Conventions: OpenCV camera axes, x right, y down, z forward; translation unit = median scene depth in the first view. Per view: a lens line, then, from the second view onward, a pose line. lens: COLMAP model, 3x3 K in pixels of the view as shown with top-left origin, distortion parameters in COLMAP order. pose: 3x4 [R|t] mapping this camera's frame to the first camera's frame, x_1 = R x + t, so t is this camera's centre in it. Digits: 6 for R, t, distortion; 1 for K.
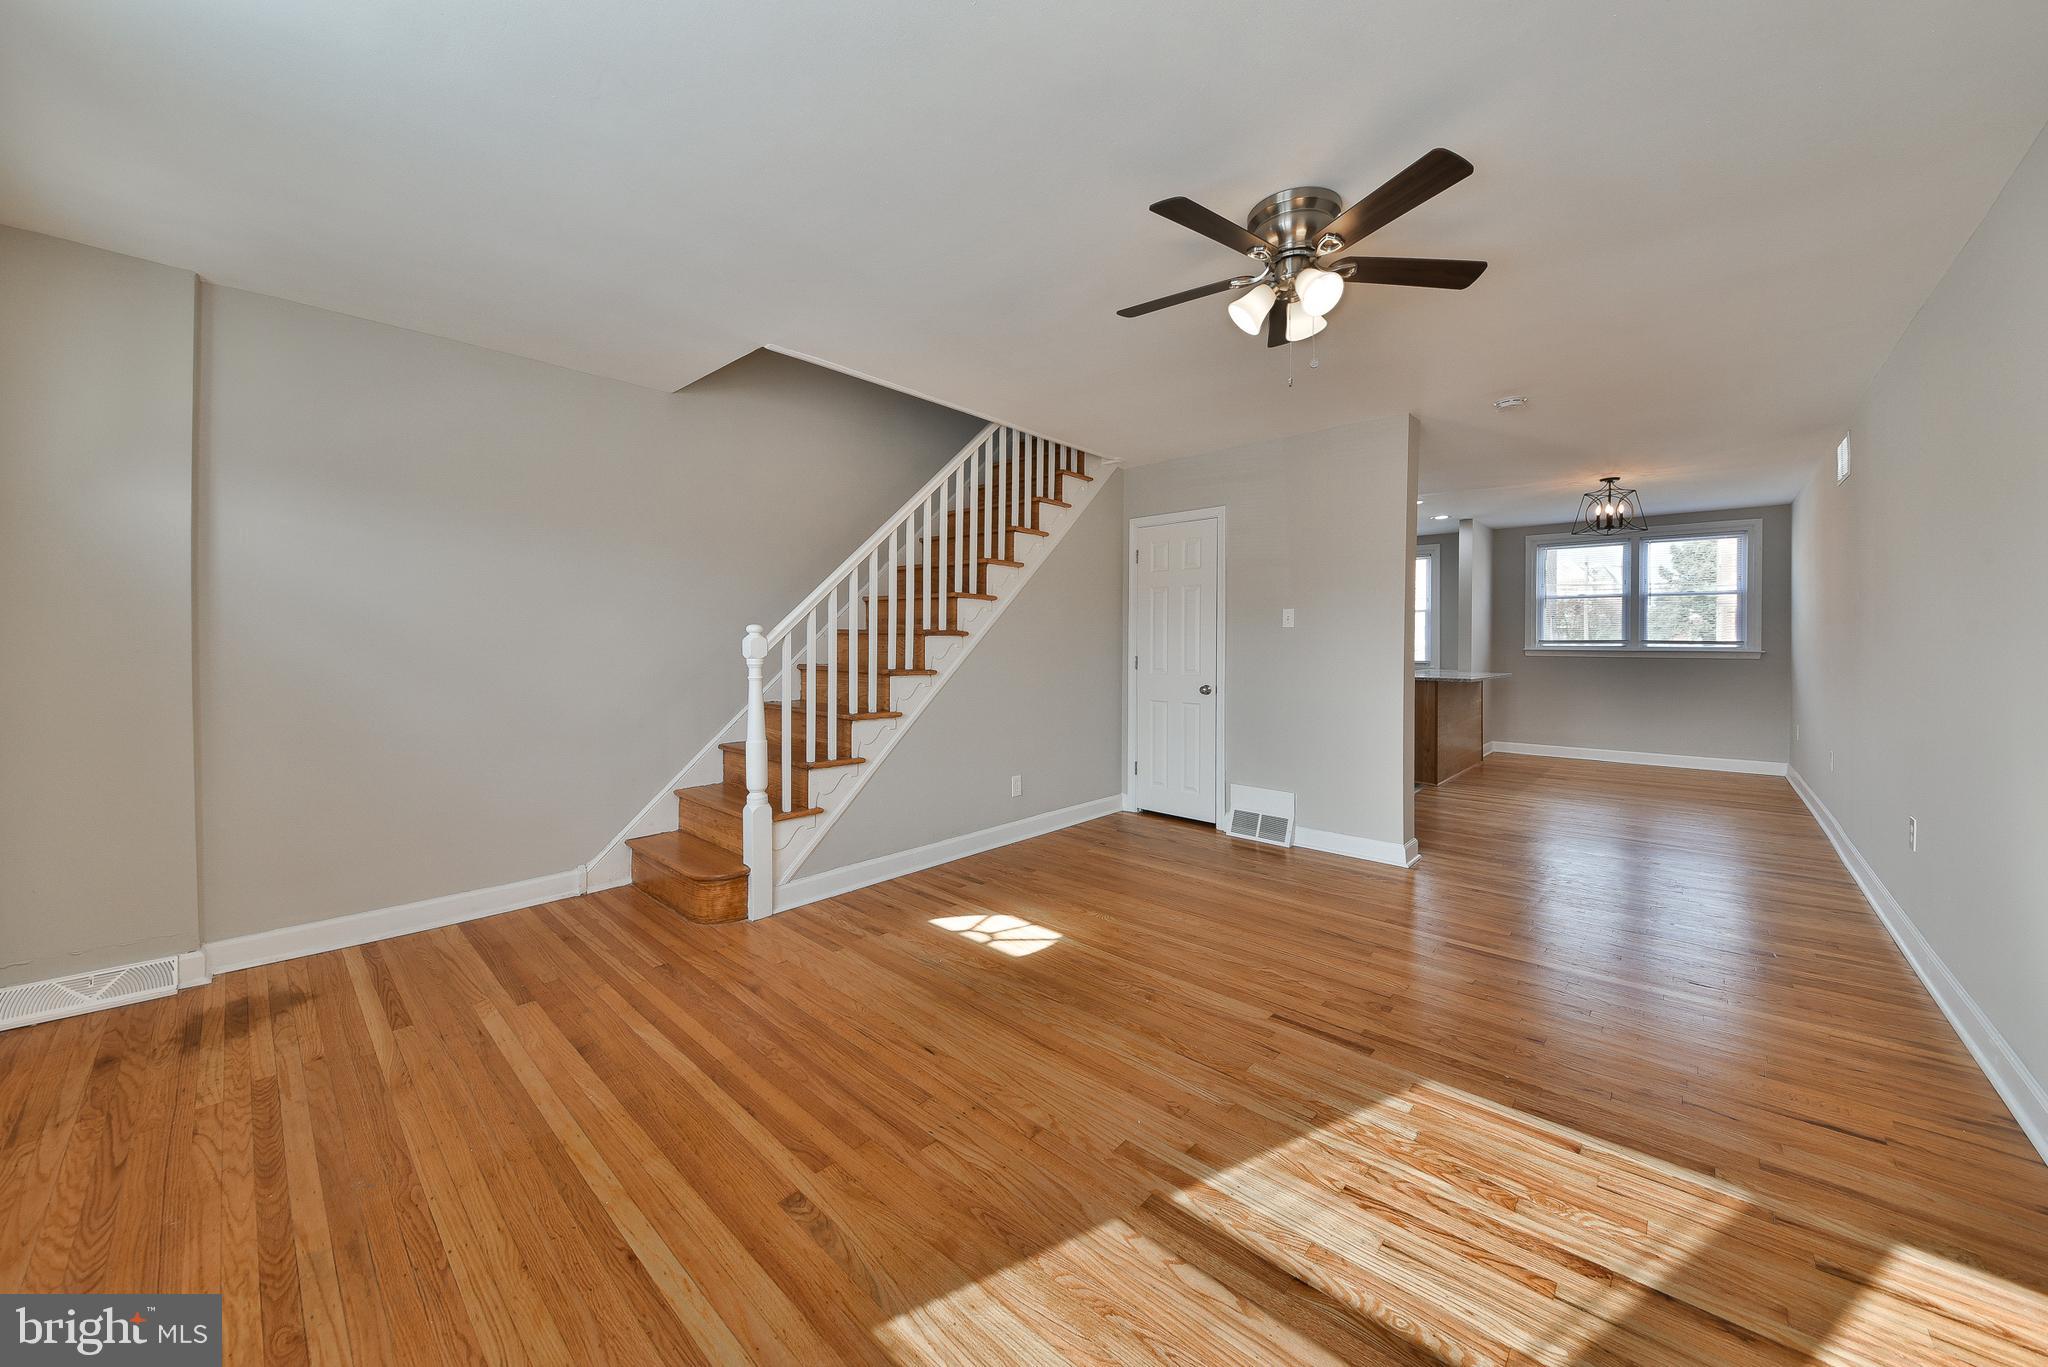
lens RADIAL K [[723.1, 0, 1053.5], [0, 723.1, 651.4], [0, 0, 1]] dist [0.010131, -0.001959]
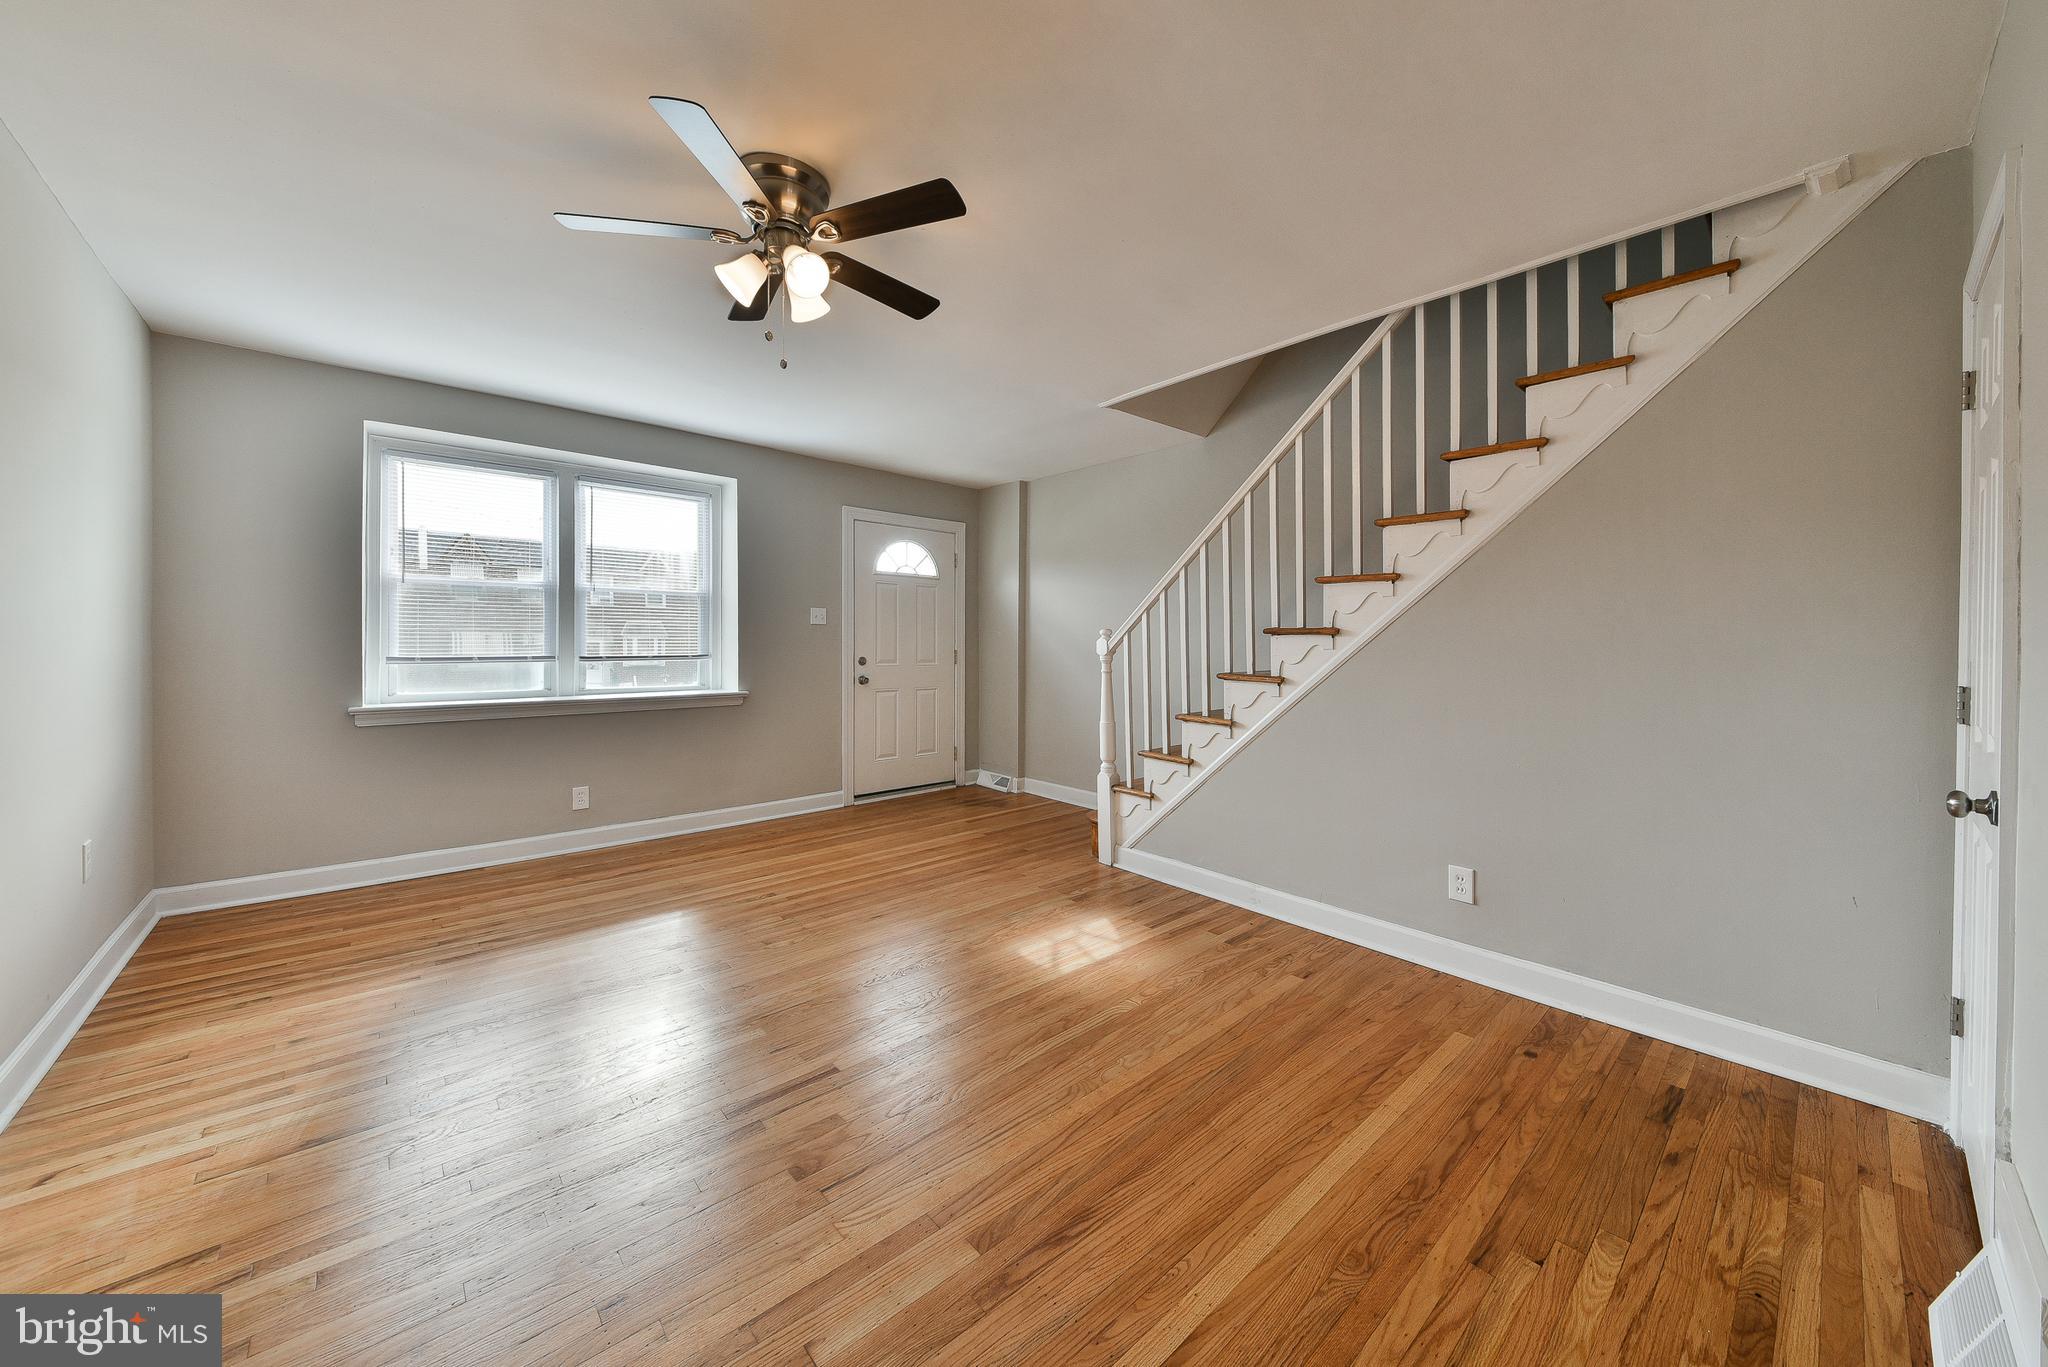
lens RADIAL K [[723.1, 0, 970.2], [0, 723.1, 642.8], [0, 0, 1]] dist [0.010131, -0.001959]
pose [[-0.157487, -0.000634, -0.987521, 0.914925], [-0.025162, 0.999678, 0.003370, -0.005945], [0.987200, 0.025378, -0.157453, 1.042563]]
